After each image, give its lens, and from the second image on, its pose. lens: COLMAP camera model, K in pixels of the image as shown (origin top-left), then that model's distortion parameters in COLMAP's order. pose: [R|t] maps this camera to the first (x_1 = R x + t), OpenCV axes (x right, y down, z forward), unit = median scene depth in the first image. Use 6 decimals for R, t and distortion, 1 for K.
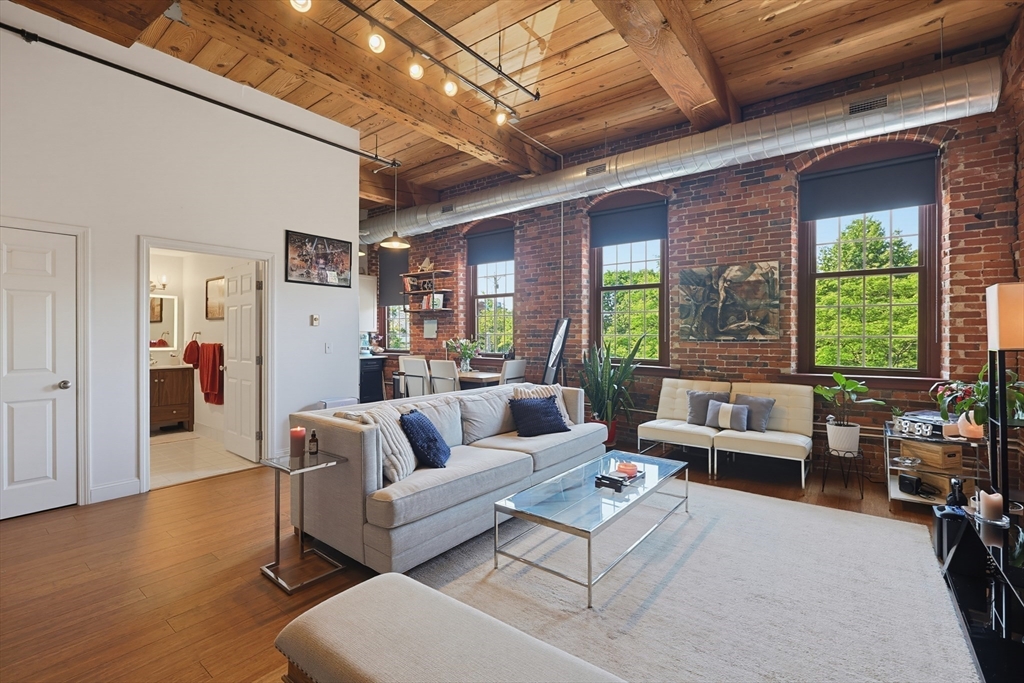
lens RADIAL K [[439.8, 0, 530.7], [0, 439.8, 338.1], [0, 0, 1]] dist [-0.006398, 0.000454]
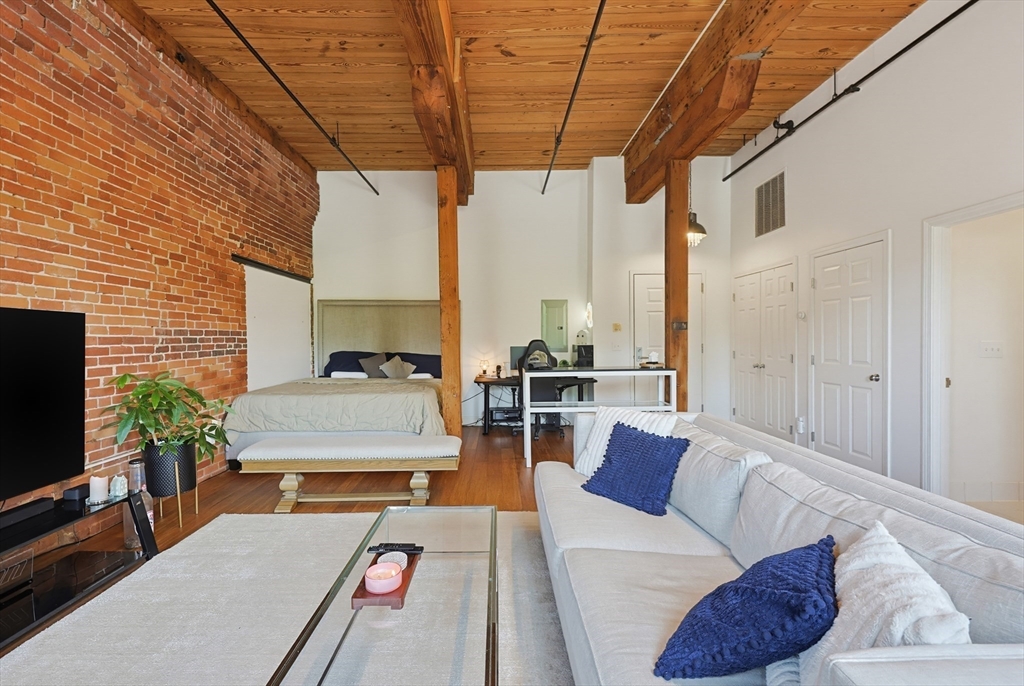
lens RADIAL K [[456.4, 0, 491.4], [0, 456.4, 348.5], [0, 0, 1]] dist [-0.005637, 0.001436]
pose [[-0.810694, 0.016899, -0.585226, 0.269615], [0.002224, 0.999665, 0.025785, -0.000211], [0.585466, 0.019602, -0.810460, 0.911485]]
